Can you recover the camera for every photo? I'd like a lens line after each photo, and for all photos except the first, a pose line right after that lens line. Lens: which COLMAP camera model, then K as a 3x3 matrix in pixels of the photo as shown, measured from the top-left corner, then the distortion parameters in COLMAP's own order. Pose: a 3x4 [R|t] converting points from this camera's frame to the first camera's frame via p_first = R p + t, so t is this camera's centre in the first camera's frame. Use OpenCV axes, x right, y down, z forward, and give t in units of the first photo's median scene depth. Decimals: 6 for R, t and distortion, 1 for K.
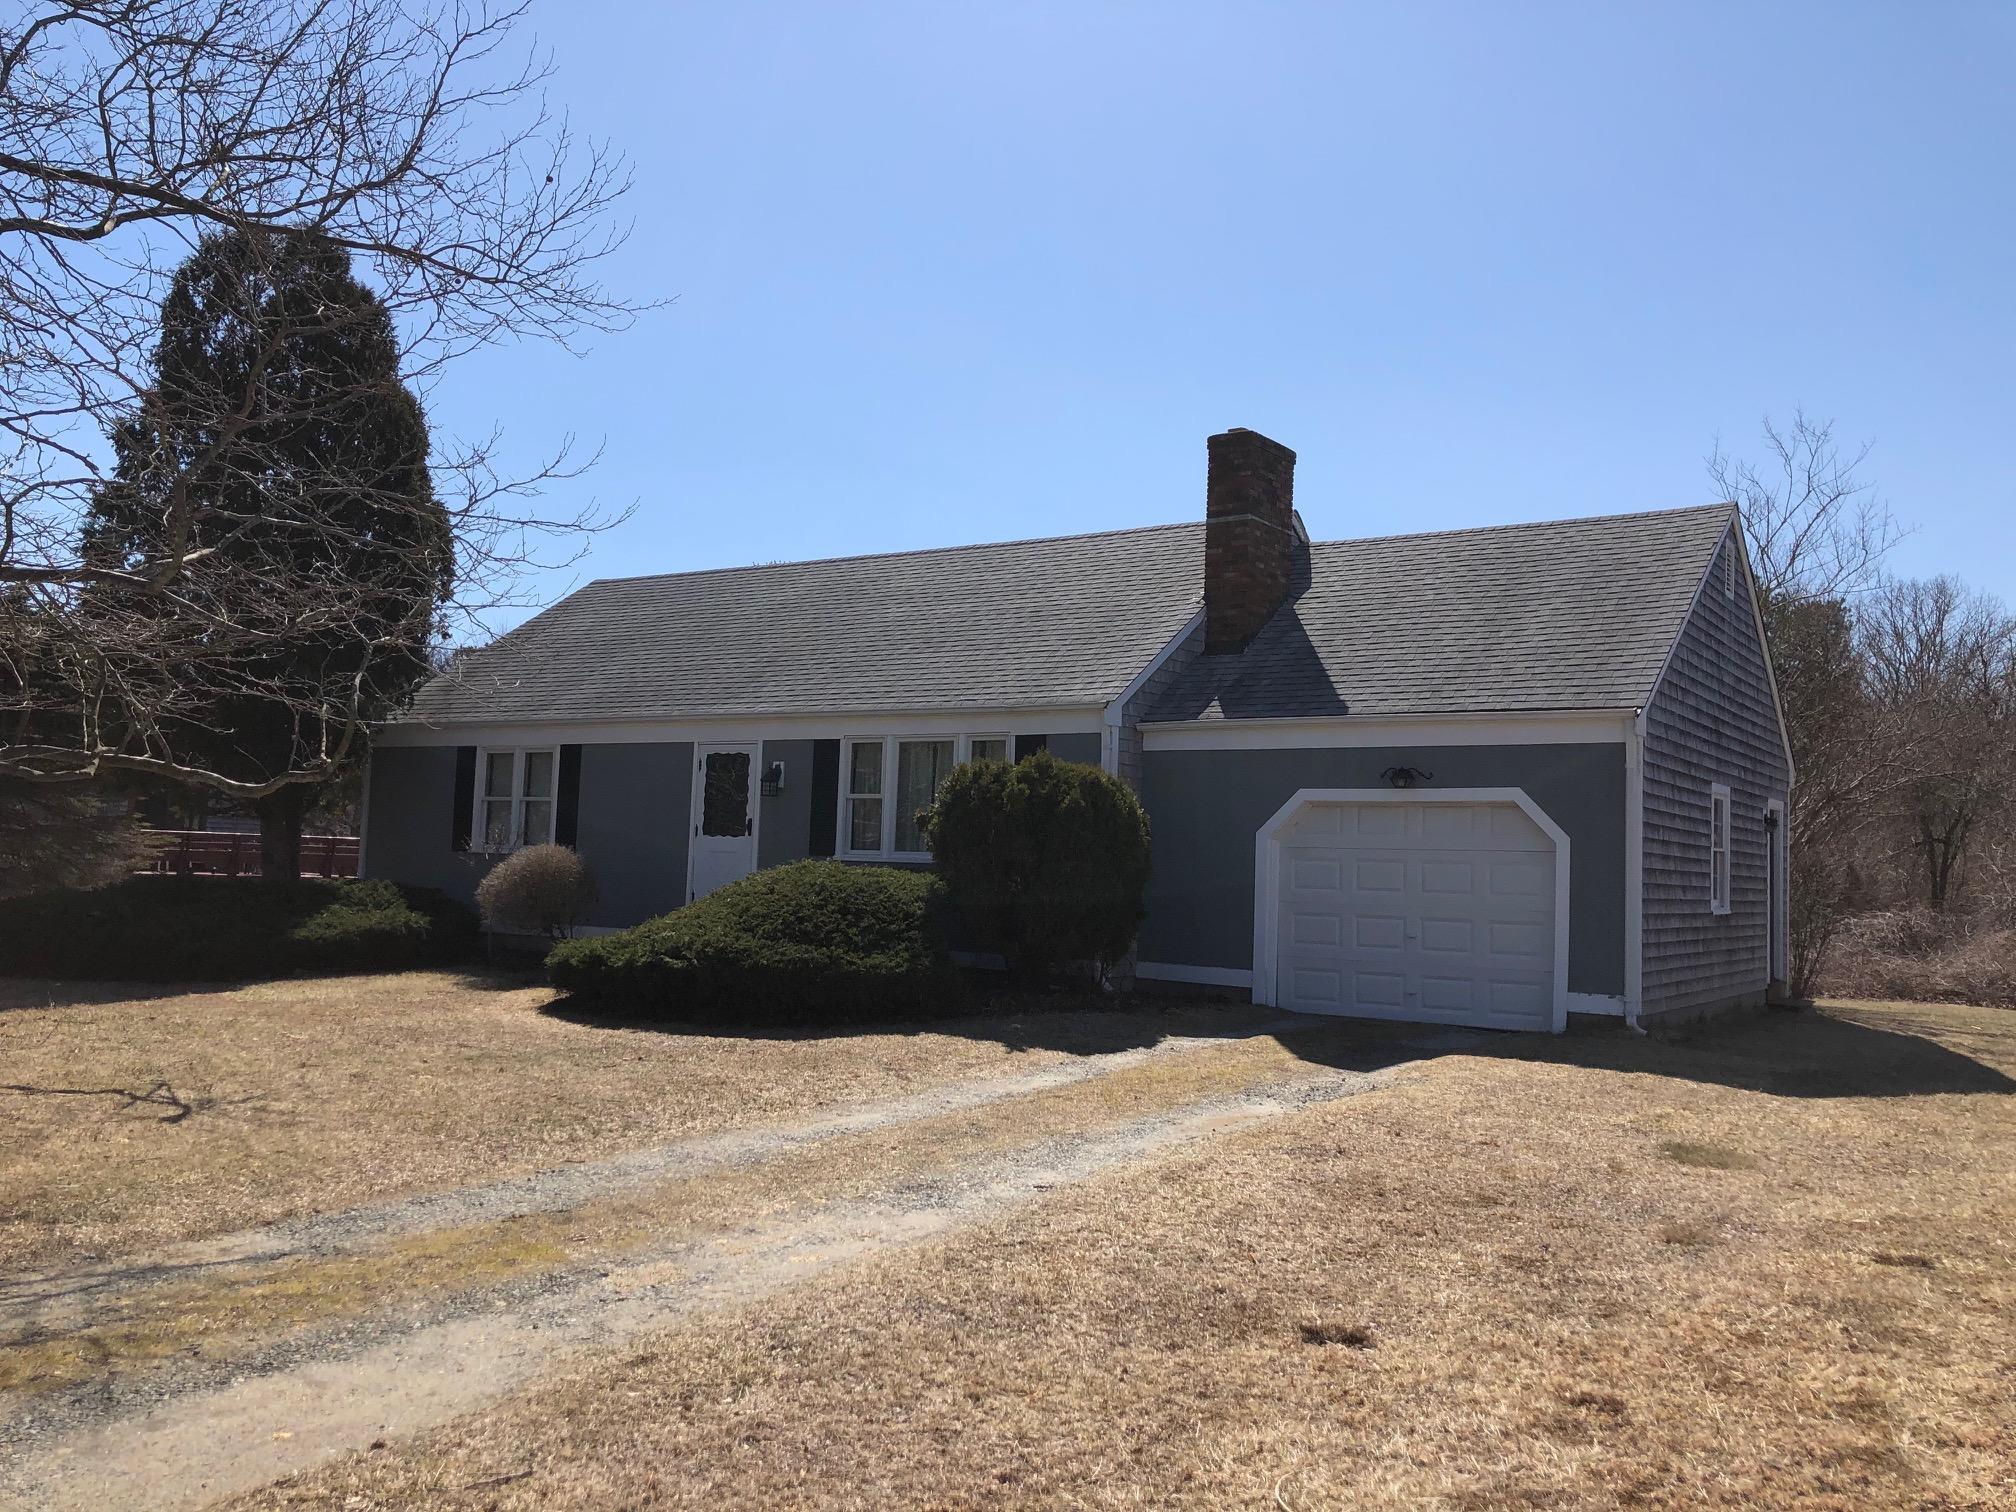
lens RADIAL K [[1640.5, 0, 1015.5], [0, 1640.5, 798.2], [0, 0, 1]] dist [0.169549, -0.508850]
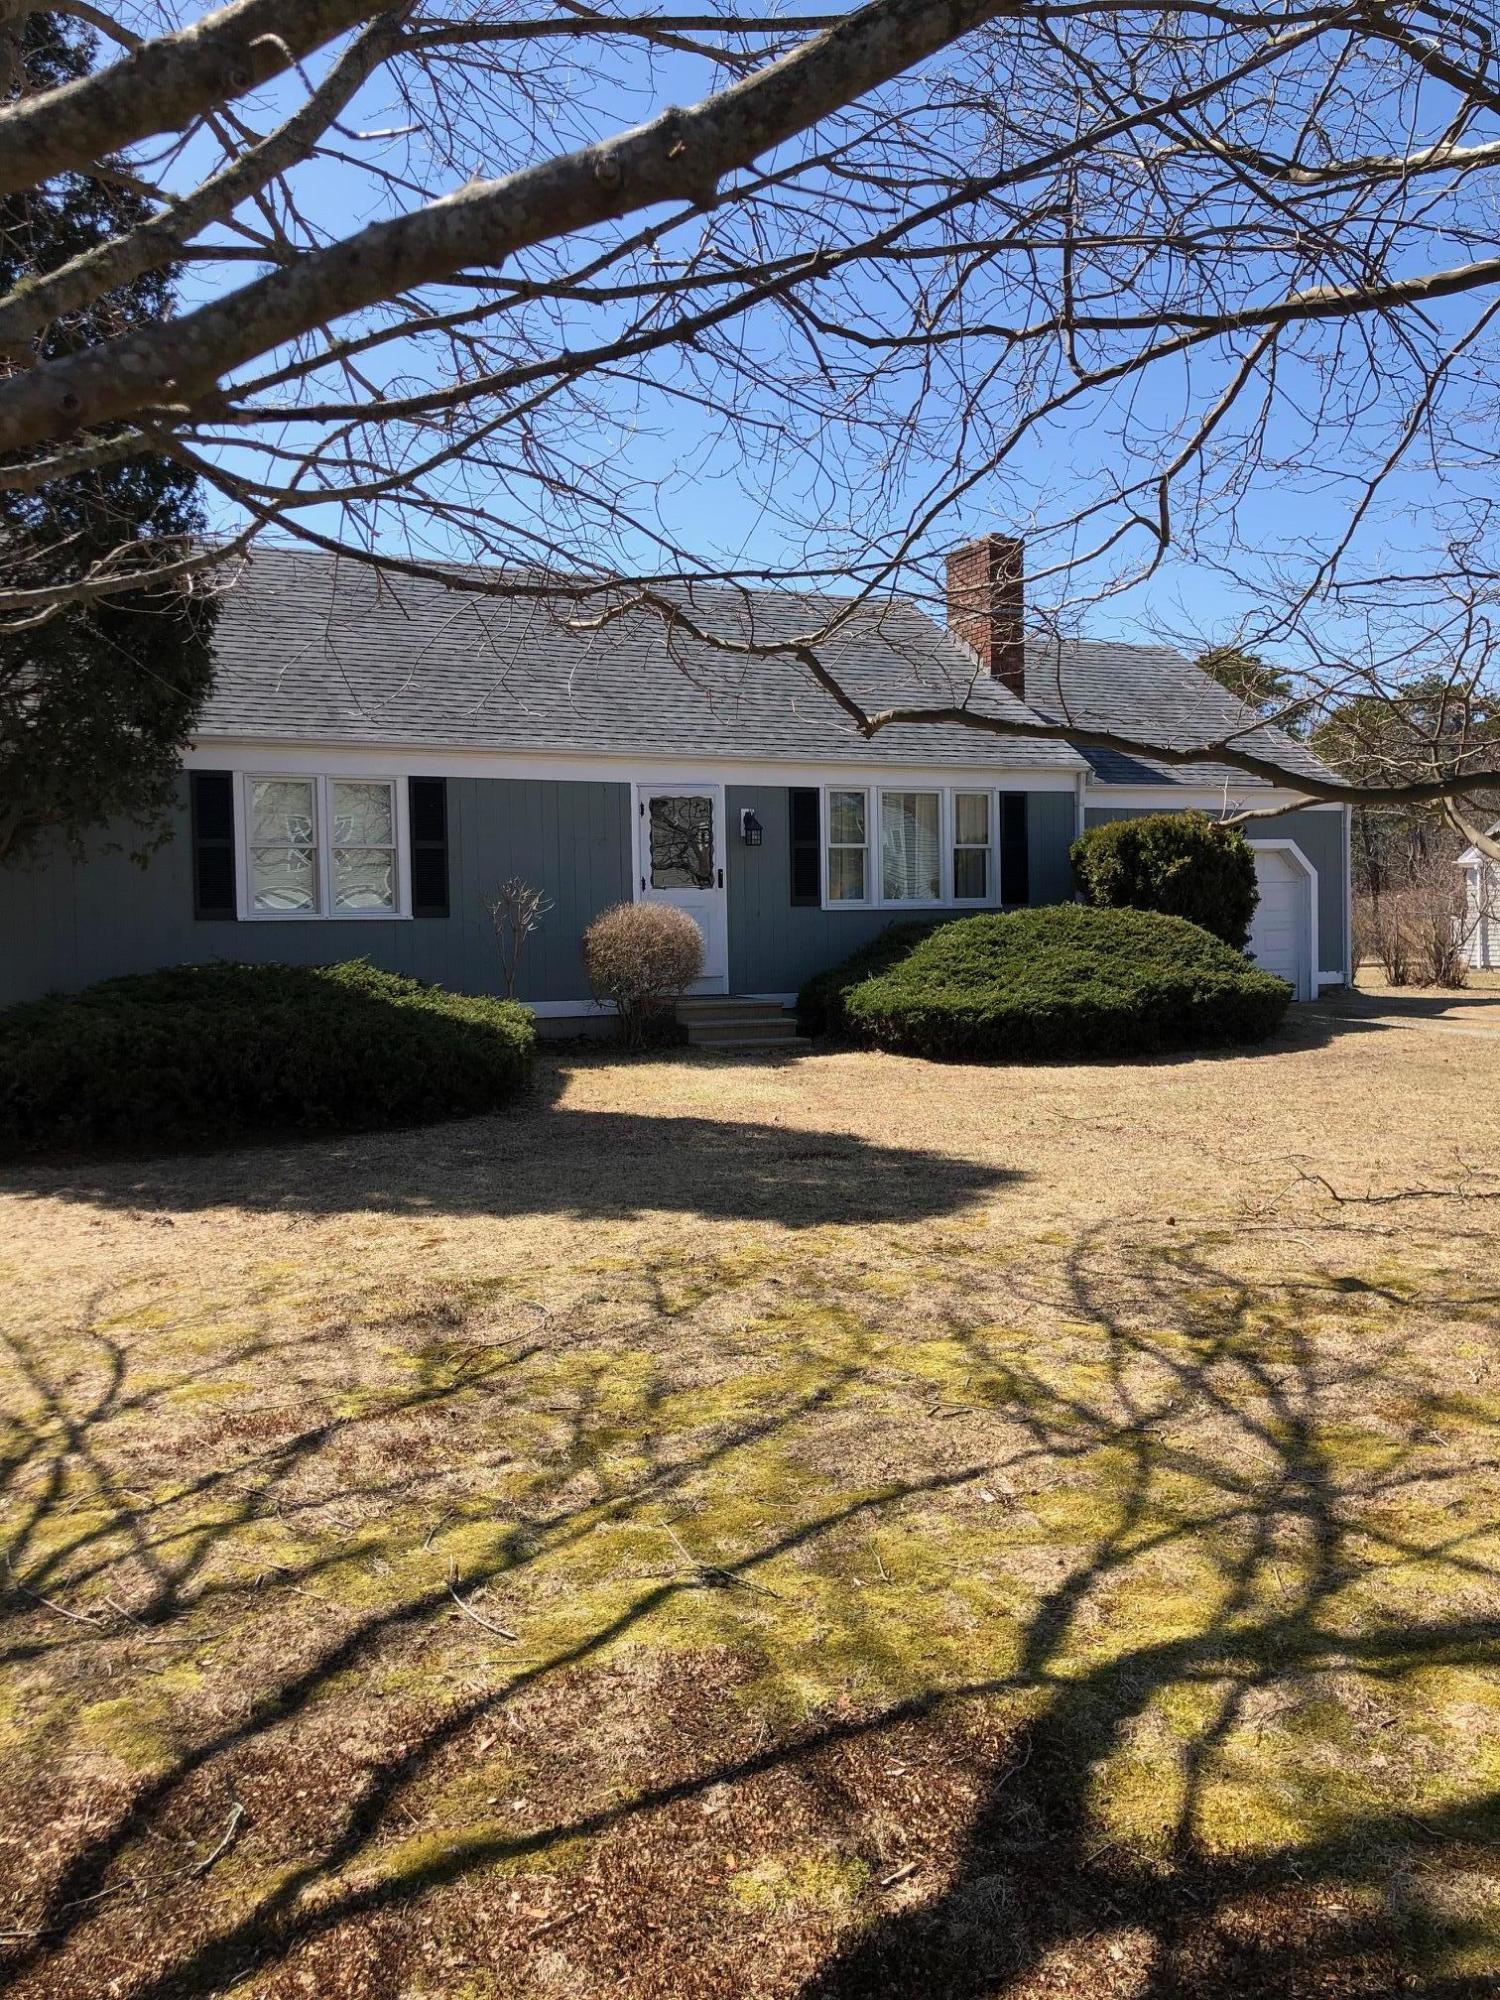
lens RADIAL K [[1627.5, 0, 750.0], [0, 1627.5, 1000.0], [0, 0, 1]] dist [0.169549, -0.508850]
pose [[0.505635, -0.082185, 0.858824, -1.017294], [-0.004264, 0.995202, 0.097746, -0.004447], [-0.862737, -0.053085, 0.502859, 0.547588]]
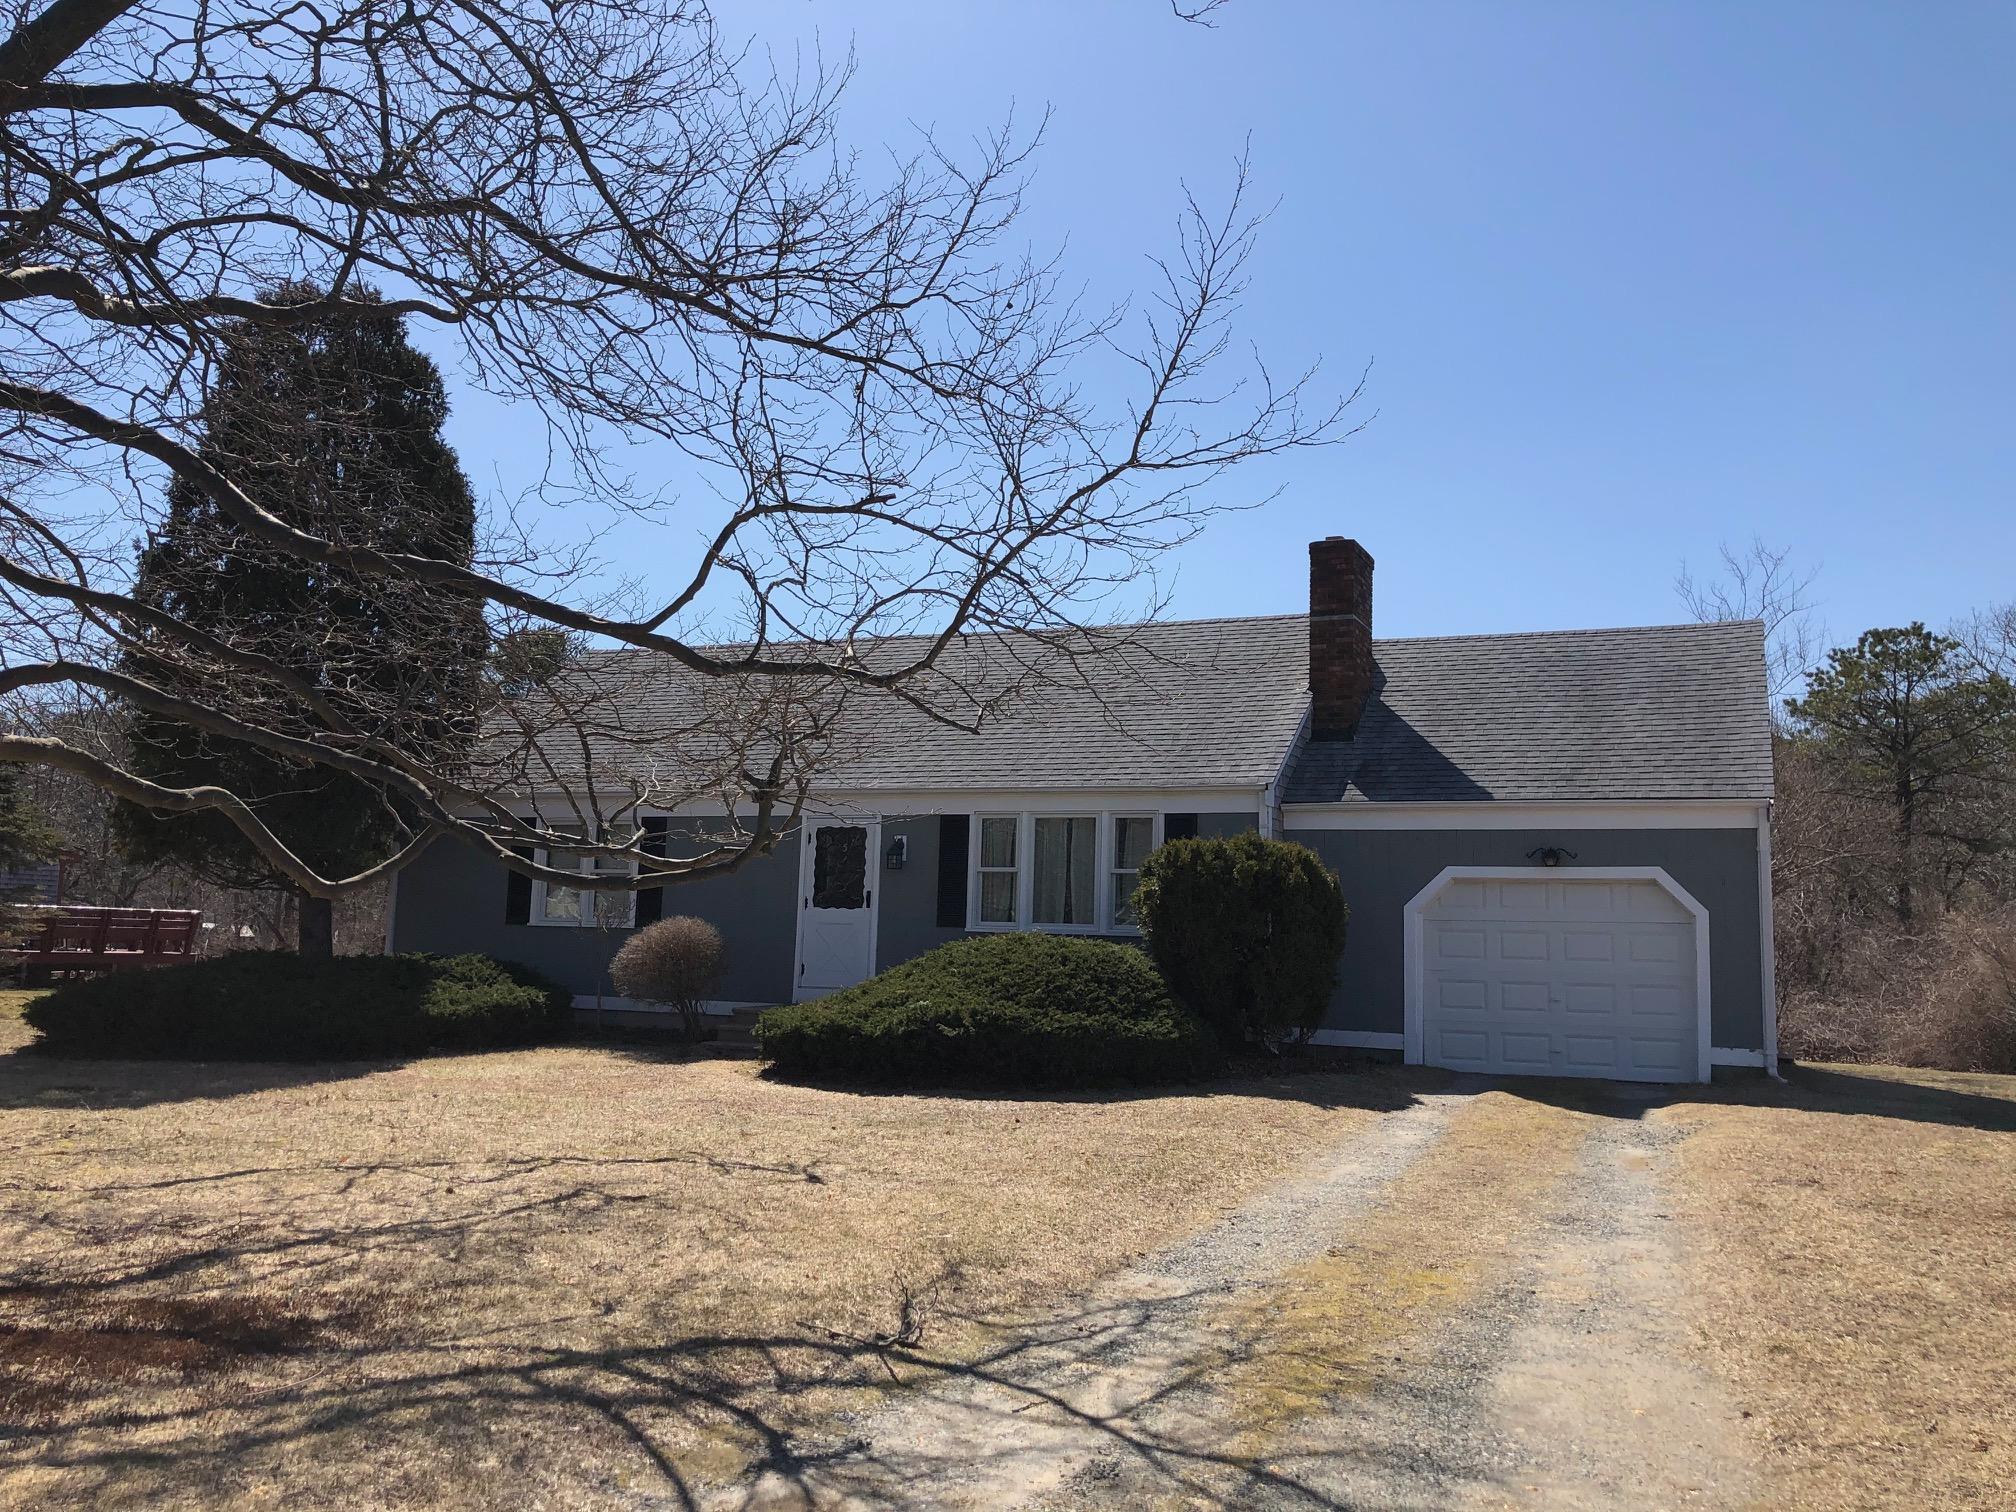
lens RADIAL K [[1671.8, 0, 1008.0], [0, 1671.8, 756.0], [0, 0, 1]] dist [0.066751, -0.167943]
pose [[0.981624, 0.017657, 0.190007, -0.292553], [-0.004686, 0.997640, -0.068497, -0.000850], [-0.190768, 0.066348, 0.979390, -0.040709]]
